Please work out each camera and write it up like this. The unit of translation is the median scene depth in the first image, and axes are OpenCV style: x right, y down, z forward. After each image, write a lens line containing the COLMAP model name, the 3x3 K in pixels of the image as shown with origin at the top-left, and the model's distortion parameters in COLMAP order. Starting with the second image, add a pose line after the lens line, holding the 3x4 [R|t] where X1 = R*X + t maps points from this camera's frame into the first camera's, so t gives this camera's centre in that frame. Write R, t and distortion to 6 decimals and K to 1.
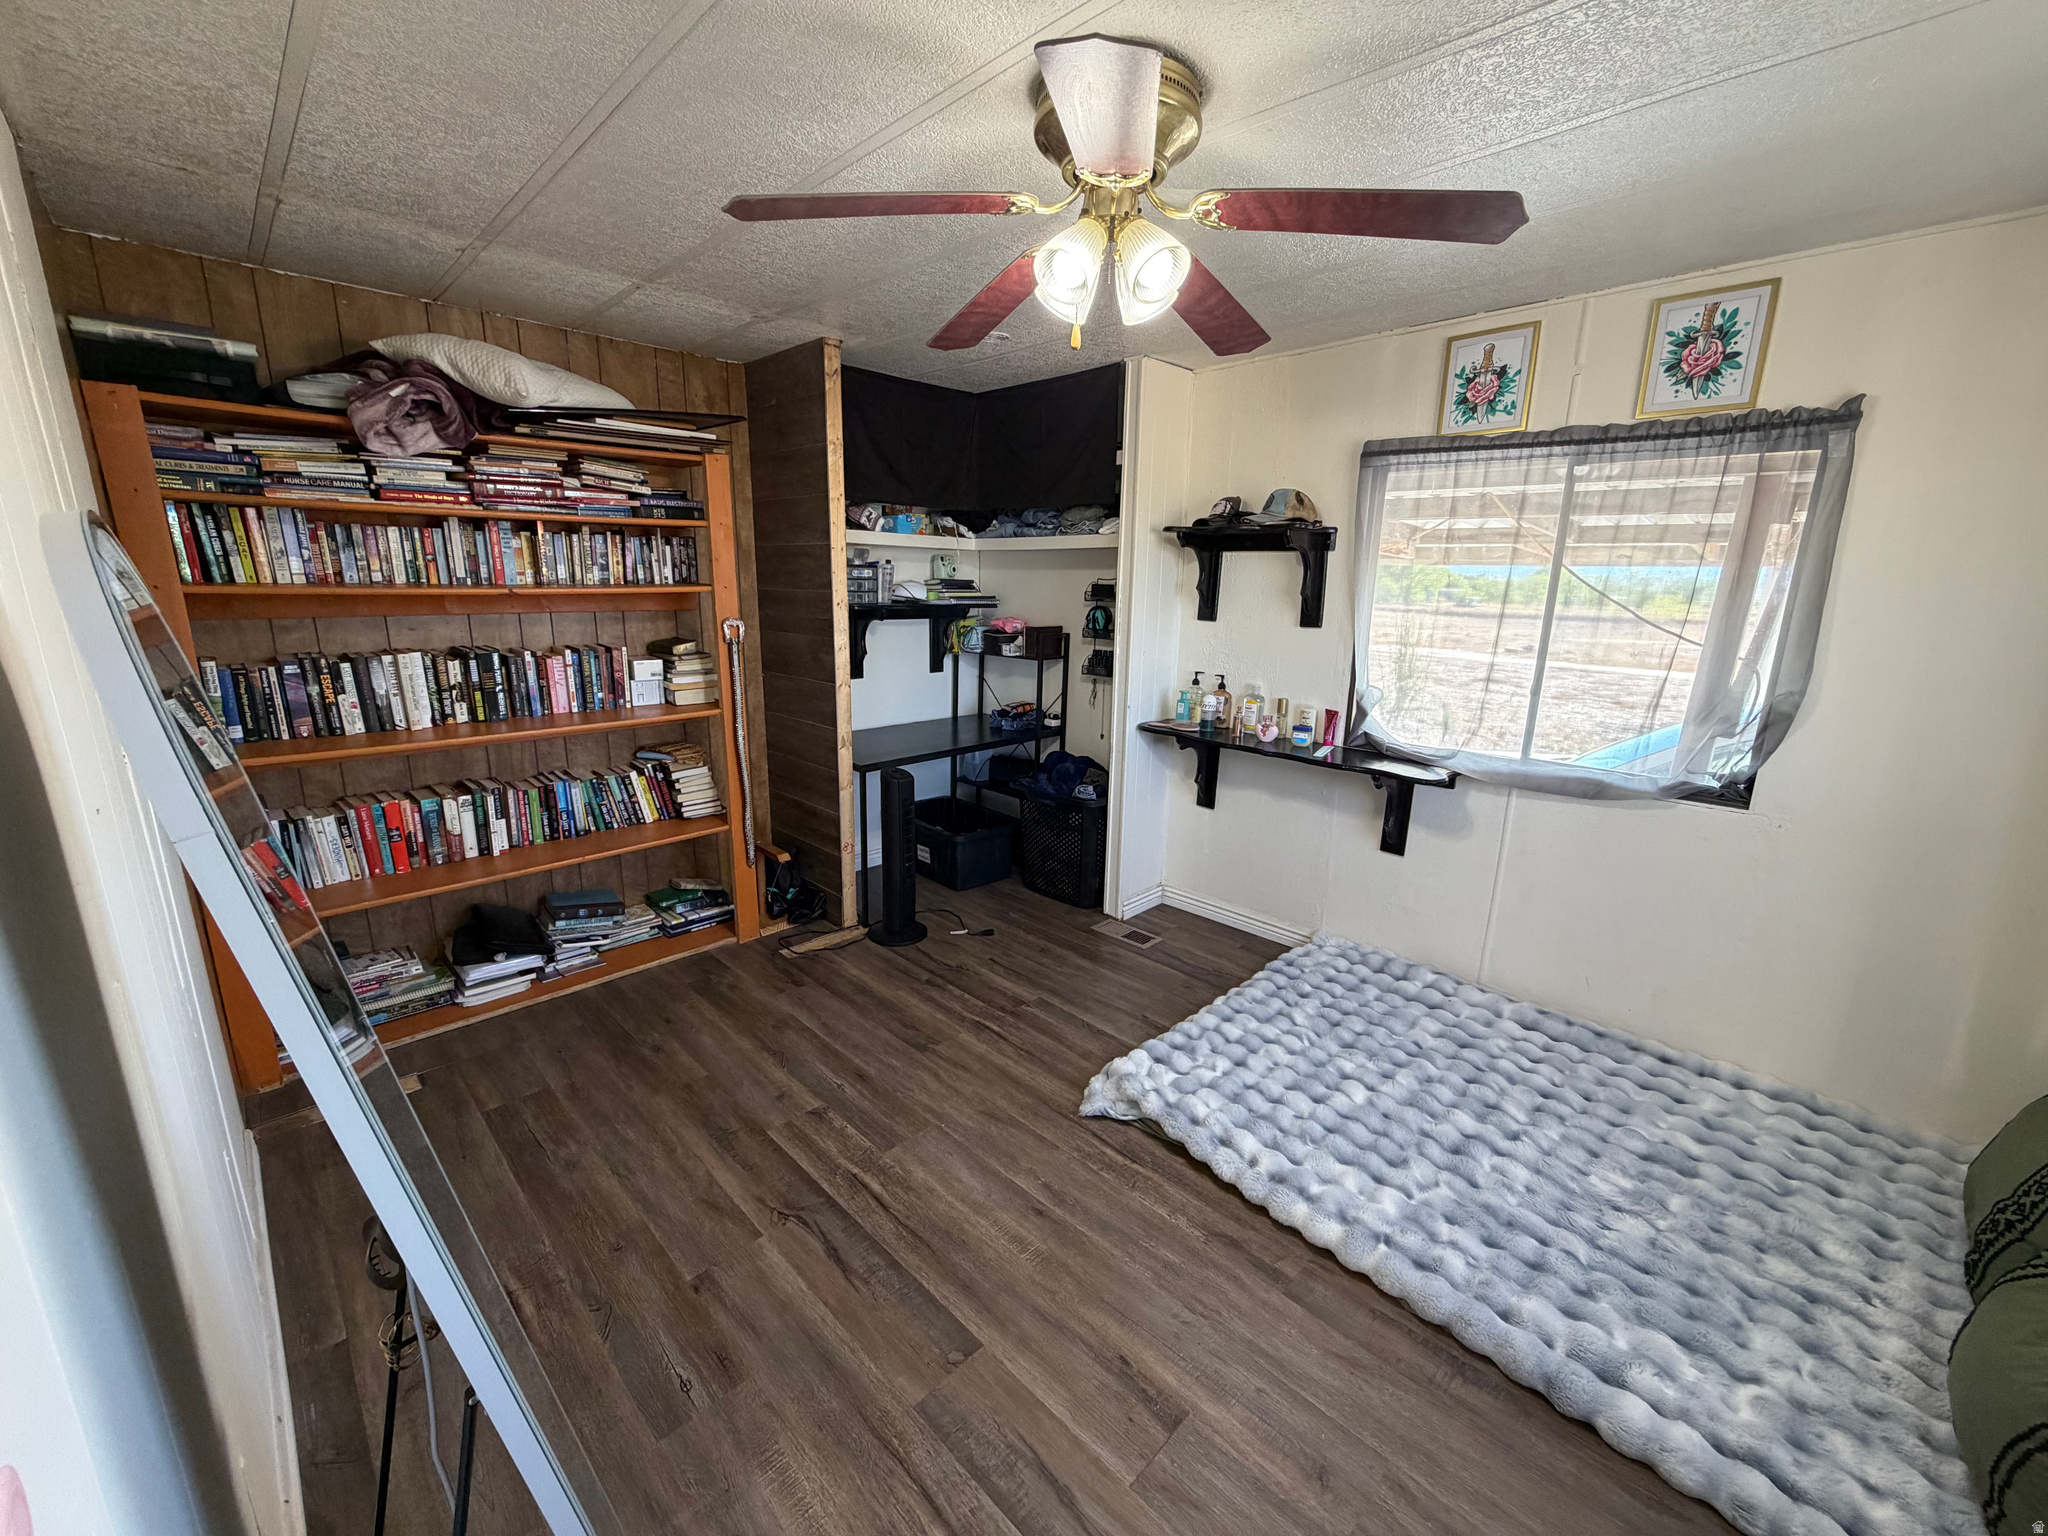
lens RADIAL K [[813.3, 0, 1018.1], [0, 813.3, 767.3], [0, 0, 1]] dist [0.000437, -0.000334]
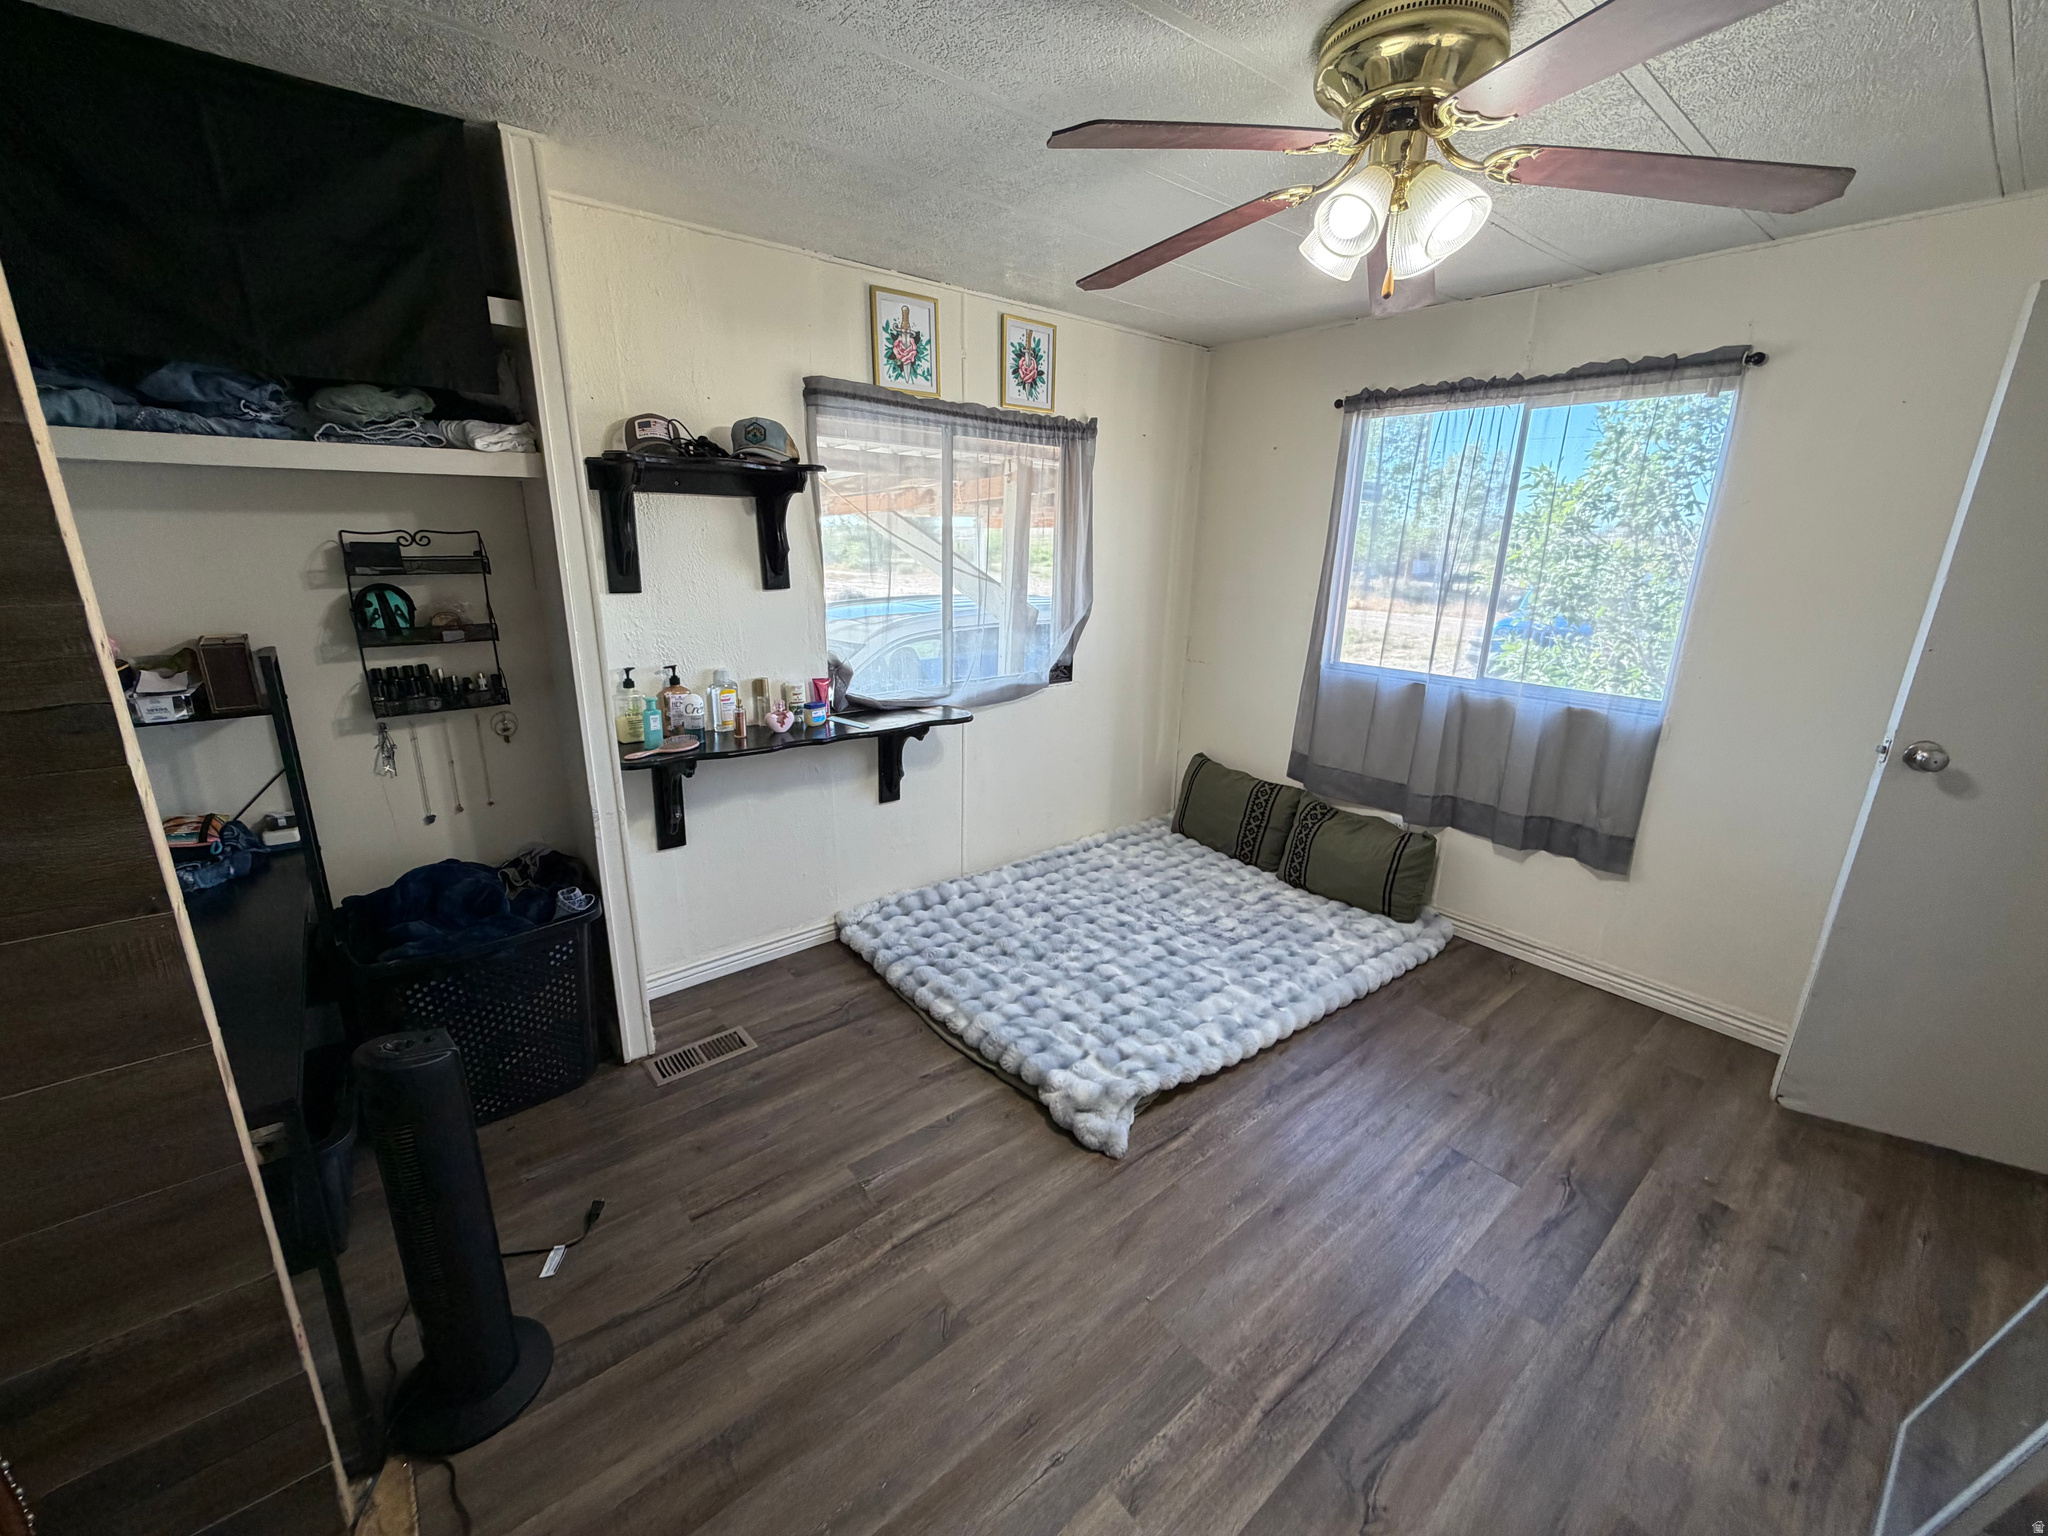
lens RADIAL K [[813.3, 0, 1018.8], [0, 813.3, 767.6], [0, 0, 1]] dist [0.000437, -0.000334]
pose [[0.091259, -0.292229, 0.951984, -0.626673], [0.212310, 0.939704, 0.268107, -0.223971], [-0.972932, 0.177649, 0.147800, 0.863789]]
